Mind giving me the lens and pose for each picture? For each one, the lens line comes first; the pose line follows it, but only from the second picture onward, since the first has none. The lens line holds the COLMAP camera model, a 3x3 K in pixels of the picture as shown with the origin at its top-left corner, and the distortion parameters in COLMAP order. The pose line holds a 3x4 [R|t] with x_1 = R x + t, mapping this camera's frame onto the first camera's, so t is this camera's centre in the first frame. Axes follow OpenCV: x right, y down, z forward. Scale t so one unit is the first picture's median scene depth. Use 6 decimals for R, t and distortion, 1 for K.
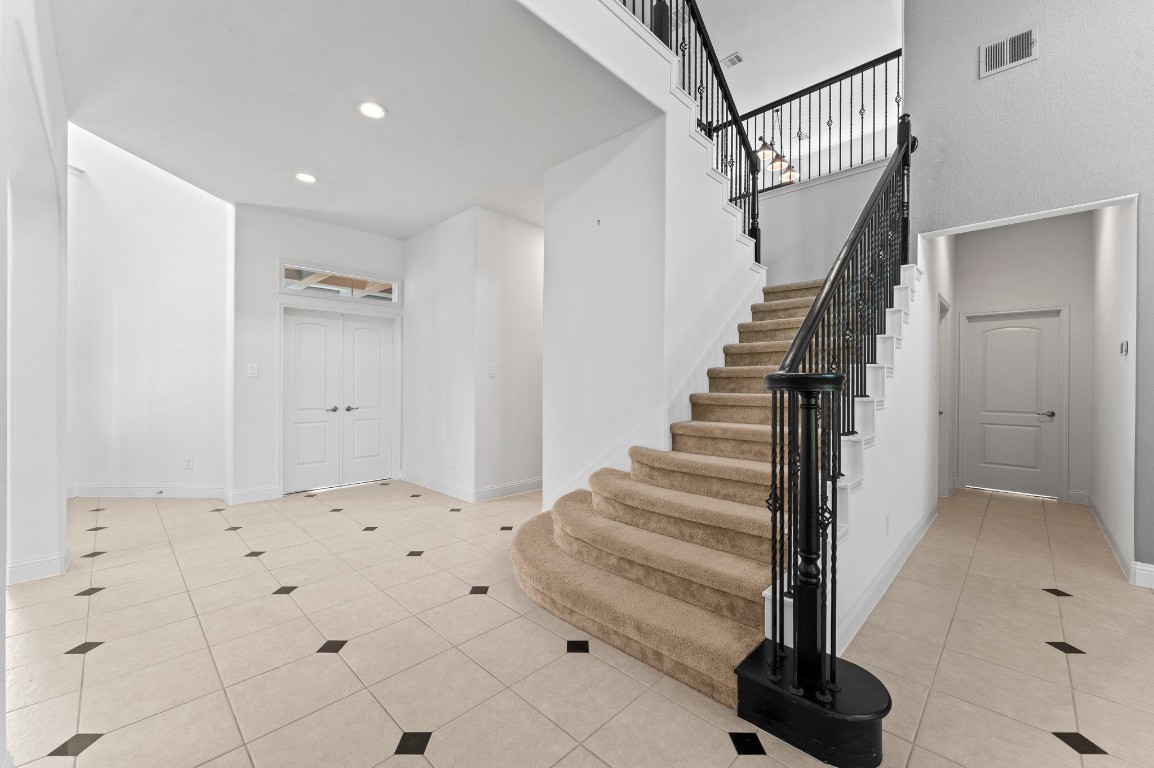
lens RADIAL K [[458.2, 0, 567.7], [0, 458.2, 383.6], [0, 0, 1]] dist [0.000952, 0.000122]
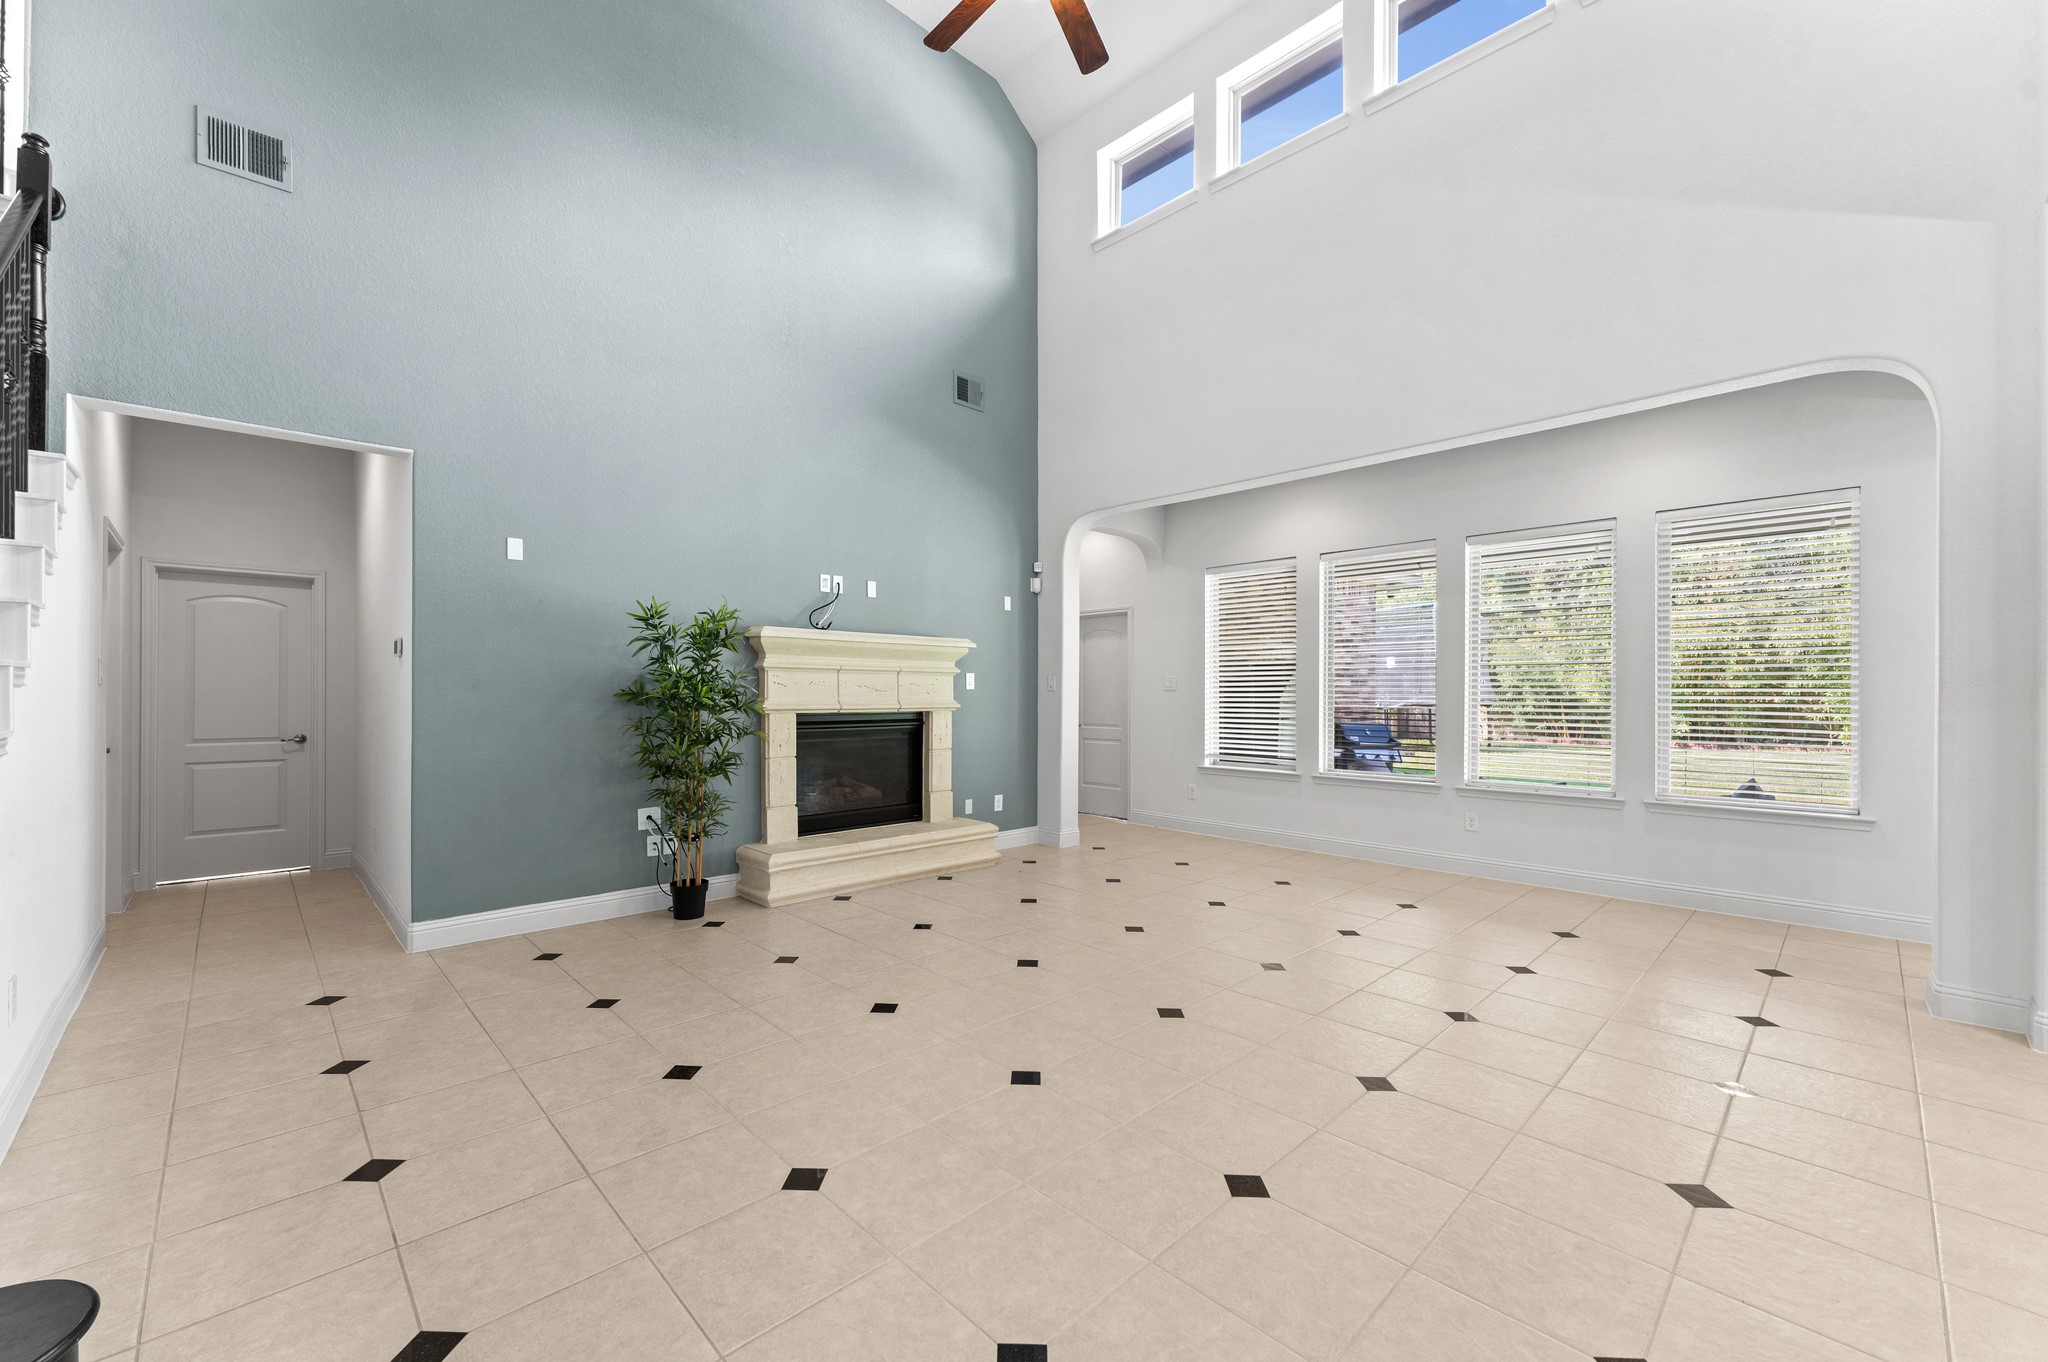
lens RADIAL K [[813.2, 0, 1015.7], [0, 813.2, 687.1], [0, 0, 1]] dist [0.000952, 0.000122]
pose [[0.023276, -0.000420, 0.999729, -0.093578], [-0.002222, 0.999997, 0.000472, -0.013324], [-0.999727, -0.002233, 0.023275, -0.044378]]
